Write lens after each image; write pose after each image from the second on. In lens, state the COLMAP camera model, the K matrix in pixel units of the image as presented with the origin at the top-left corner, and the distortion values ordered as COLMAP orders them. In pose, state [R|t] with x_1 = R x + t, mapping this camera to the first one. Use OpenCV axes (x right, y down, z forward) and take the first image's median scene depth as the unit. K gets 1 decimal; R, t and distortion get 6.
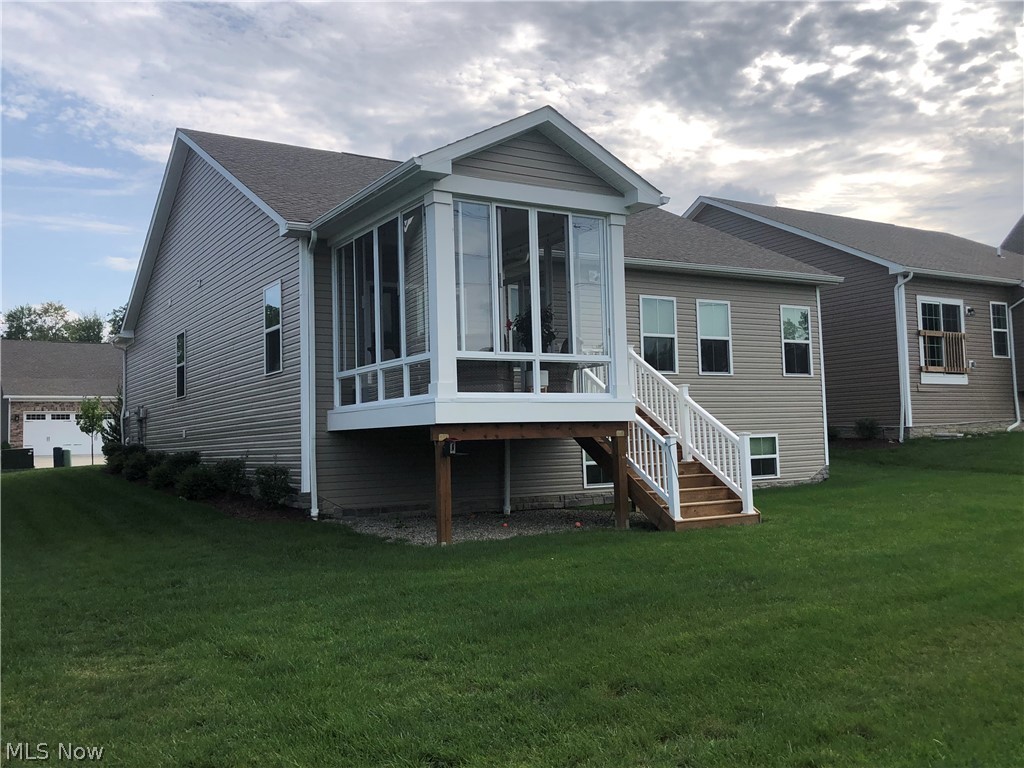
lens RADIAL K [[962.4, 0, 512.4], [0, 962.4, 381.5], [0, 0, 1]] dist [0.009154, 0.000000]
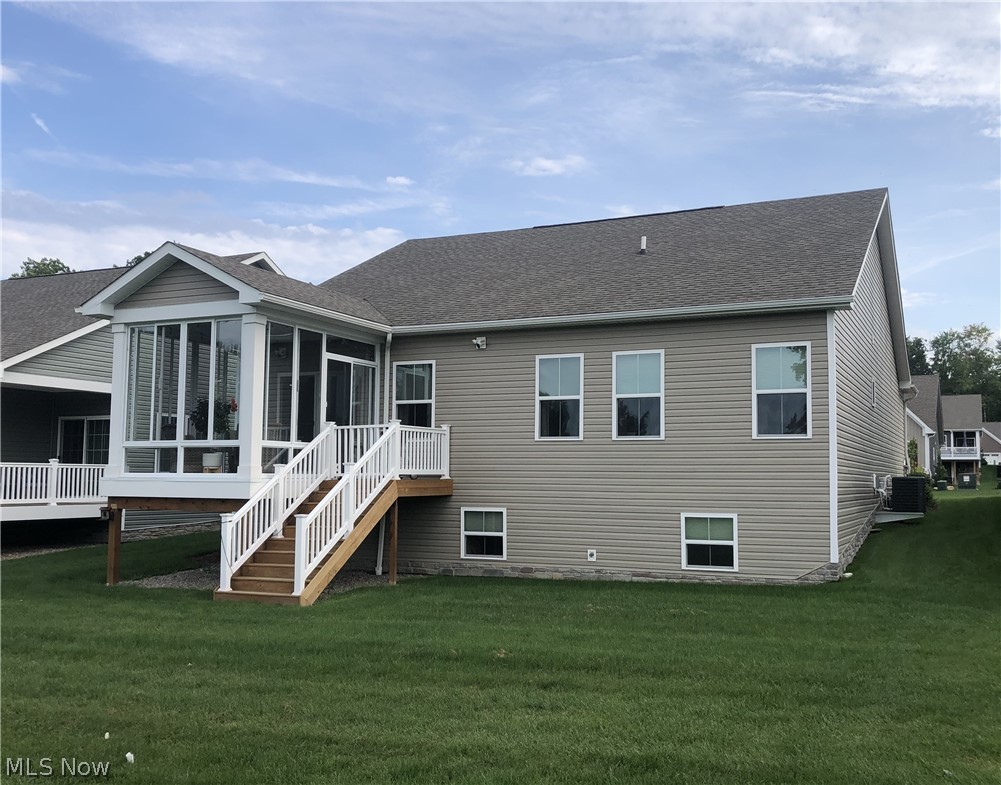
lens RADIAL K [[1006.5, 0, 502.1], [0, 1006.5, 394.7], [0, 0, 1]] dist [0.001312, 0.000000]
pose [[0.556365, -0.037888, -0.830074, 0.886523], [0.032222, 0.999192, -0.024010, -0.029260], [0.830313, -0.013389, 0.557137, 0.418893]]
